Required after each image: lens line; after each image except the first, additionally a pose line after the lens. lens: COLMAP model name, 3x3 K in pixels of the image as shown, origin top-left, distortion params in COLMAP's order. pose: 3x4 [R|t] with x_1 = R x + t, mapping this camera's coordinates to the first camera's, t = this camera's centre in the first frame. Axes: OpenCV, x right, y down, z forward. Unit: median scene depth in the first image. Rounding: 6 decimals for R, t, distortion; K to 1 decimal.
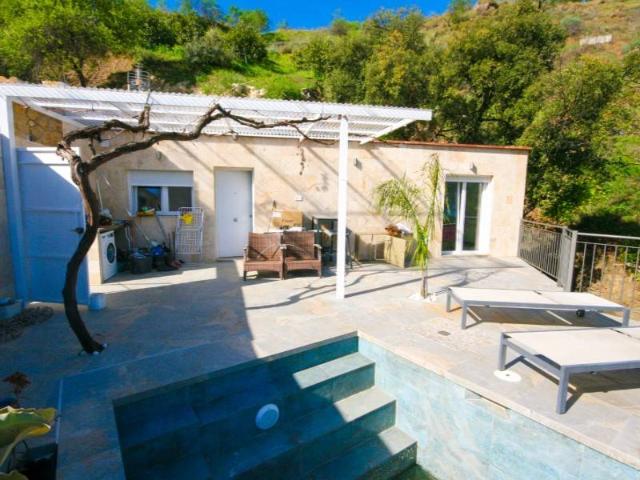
lens RADIAL K [[320.1, 0, 320.0], [0, 320.1, 240.0], [0, 0, 1]] dist [-0.001409, -0.000337]
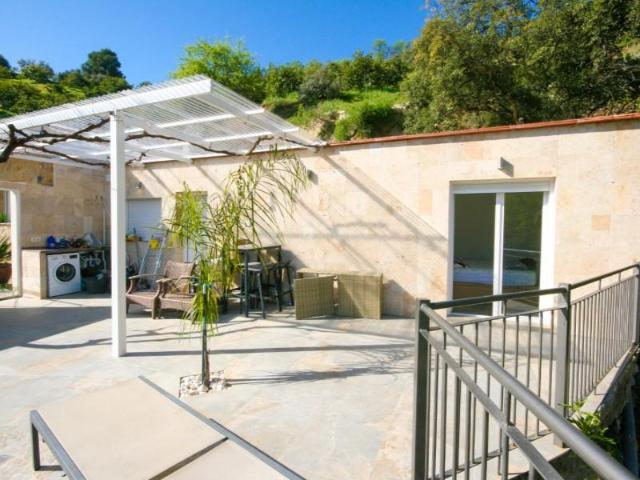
lens RADIAL K [[320.1, 0, 320.0], [0, 320.1, 240.0], [0, 0, 1]] dist [-0.001409, -0.000337]
pose [[0.834429, 0.021011, -0.550715, 0.548360], [-0.069575, 0.995294, -0.067446, -0.040910], [0.546706, 0.094595, 0.831964, 0.398949]]
